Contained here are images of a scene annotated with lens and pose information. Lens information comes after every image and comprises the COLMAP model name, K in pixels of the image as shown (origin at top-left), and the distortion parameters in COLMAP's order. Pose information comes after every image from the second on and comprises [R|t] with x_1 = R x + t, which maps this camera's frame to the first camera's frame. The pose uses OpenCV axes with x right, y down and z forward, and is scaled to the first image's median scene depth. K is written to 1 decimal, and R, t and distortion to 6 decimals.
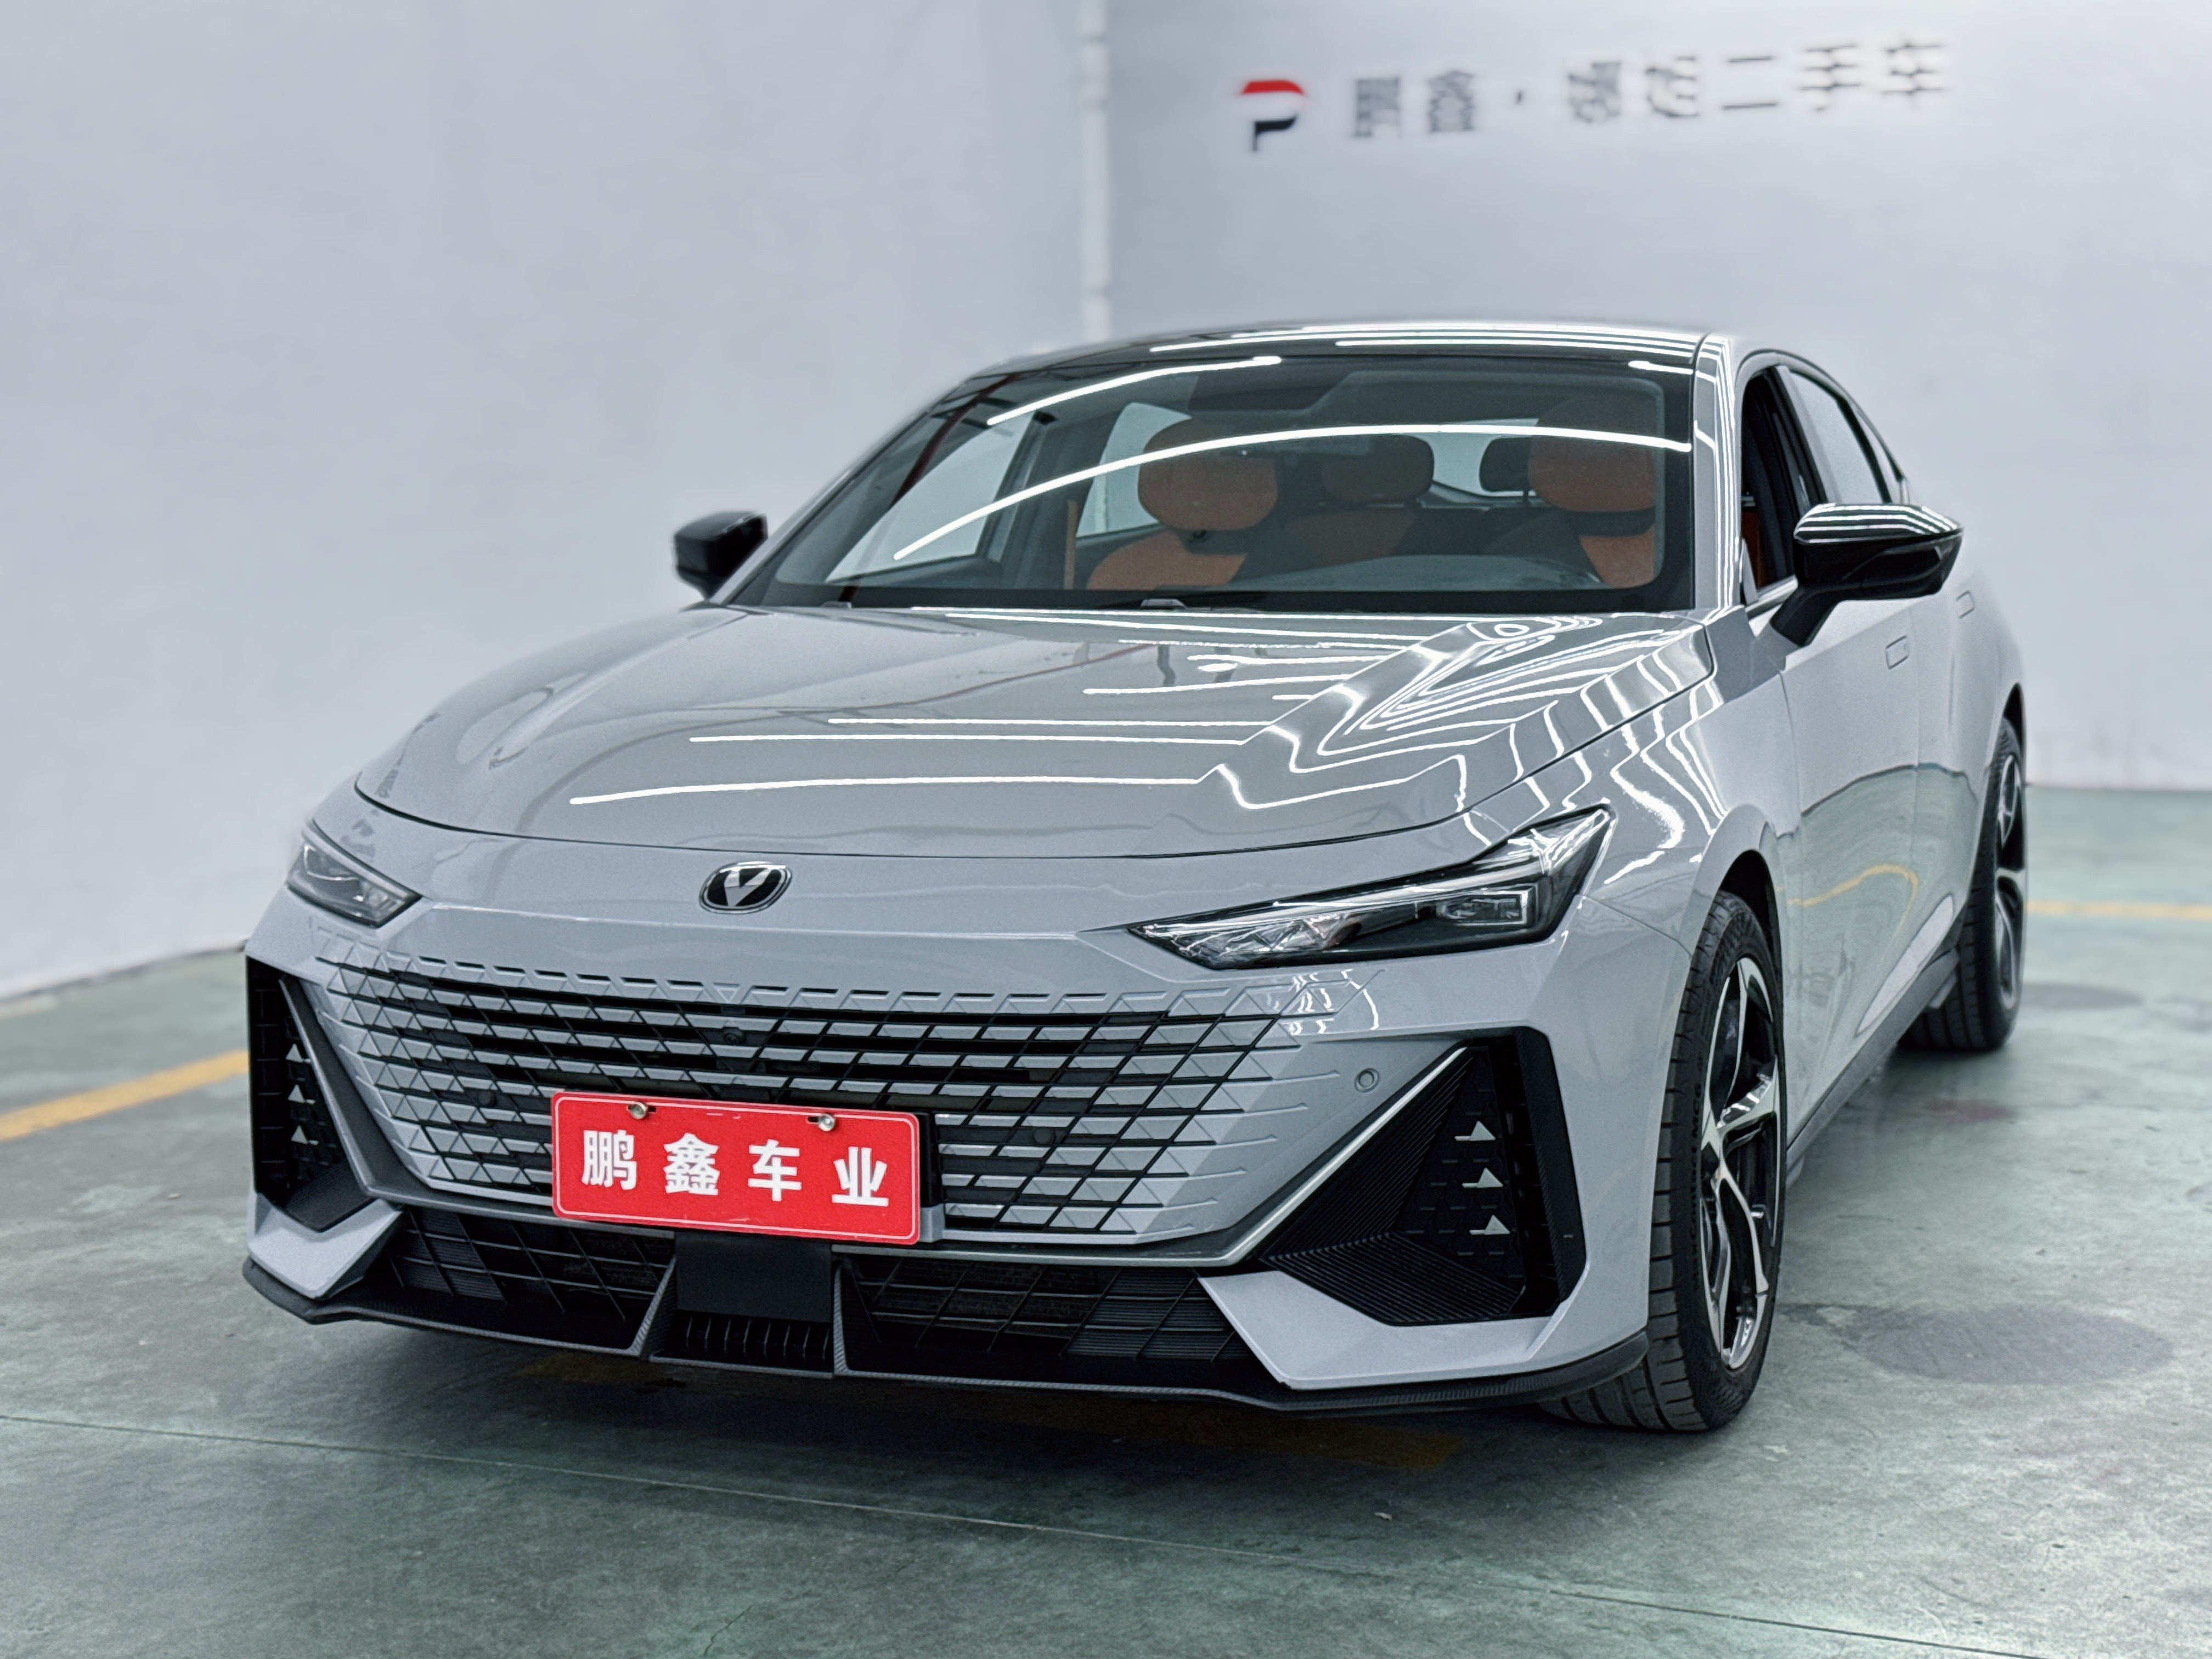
lens RADIAL K [[3386.5, 0, 1115.2], [0, 3386.5, 838.1], [0, 0, 1]] dist [0.123969, 0.000000]
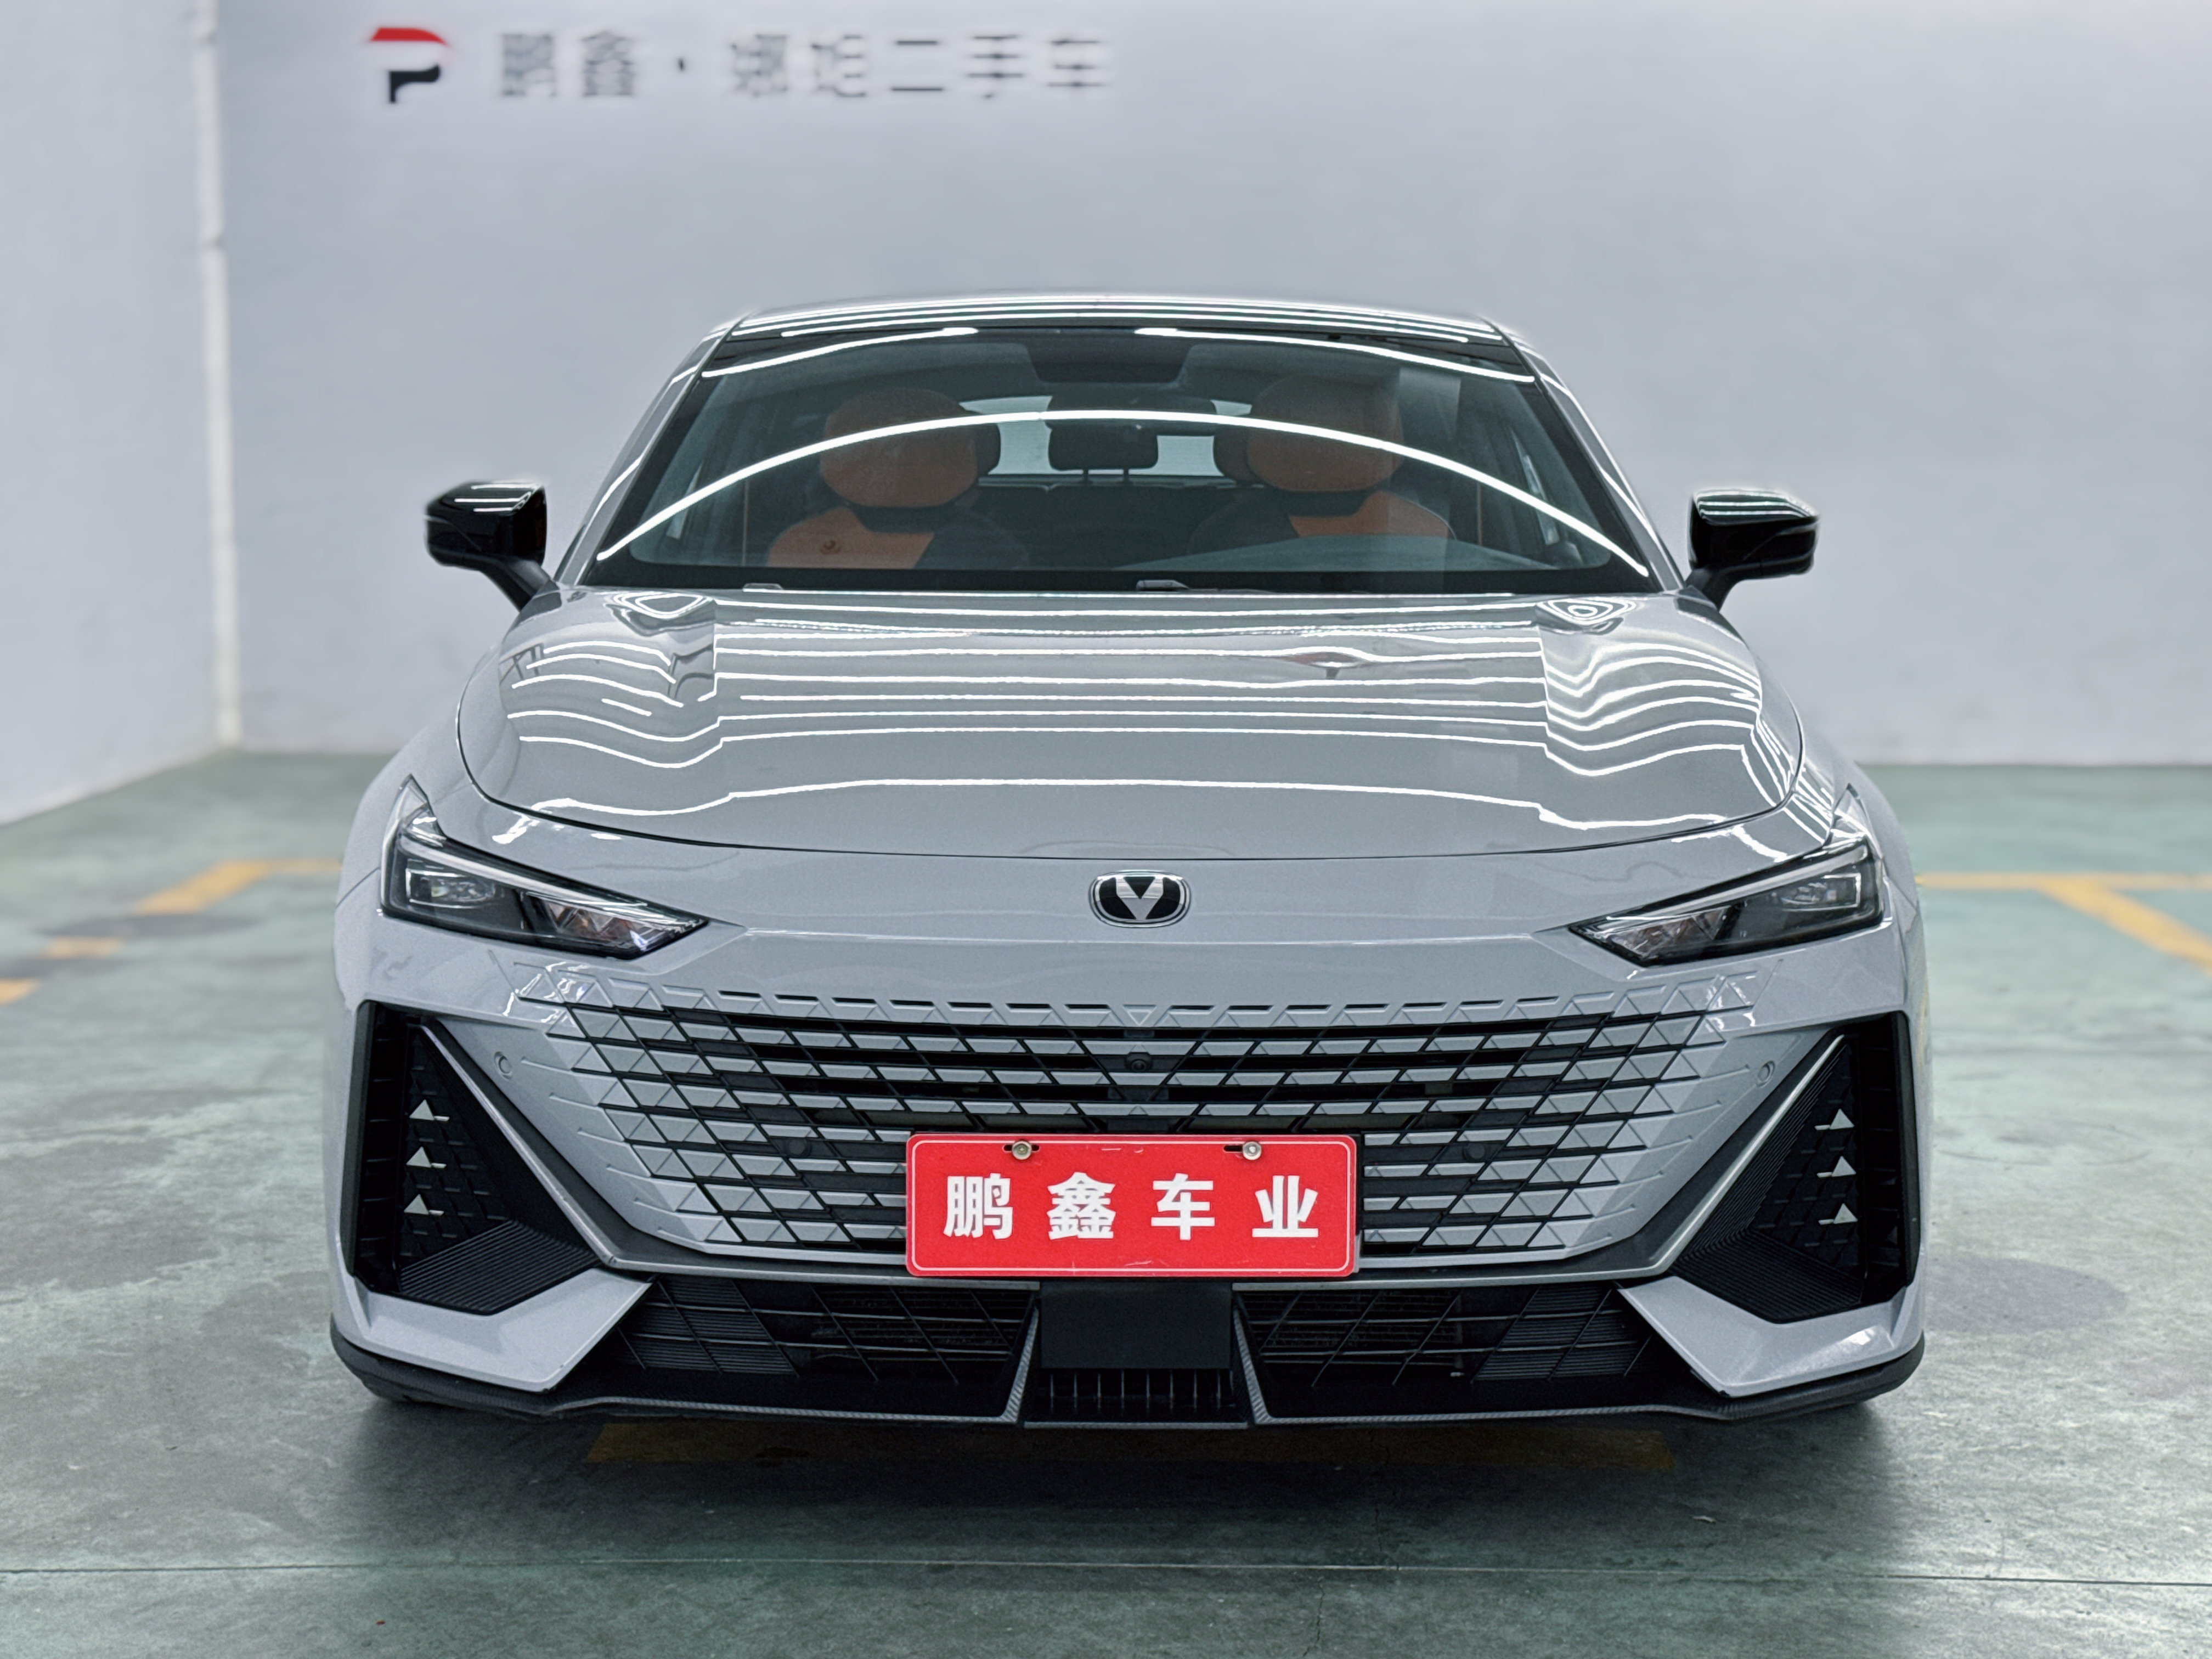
lens RADIAL K [[3386.5, 0, 1096.0], [0, 3386.5, 835.1], [0, 0, 1]] dist [0.123969, 0.000000]
pose [[0.930108, -0.029233, 0.366121, -0.444046], [0.027239, 0.999573, 0.010612, -0.012204], [-0.366275, 0.000103, 0.930507, 0.155130]]
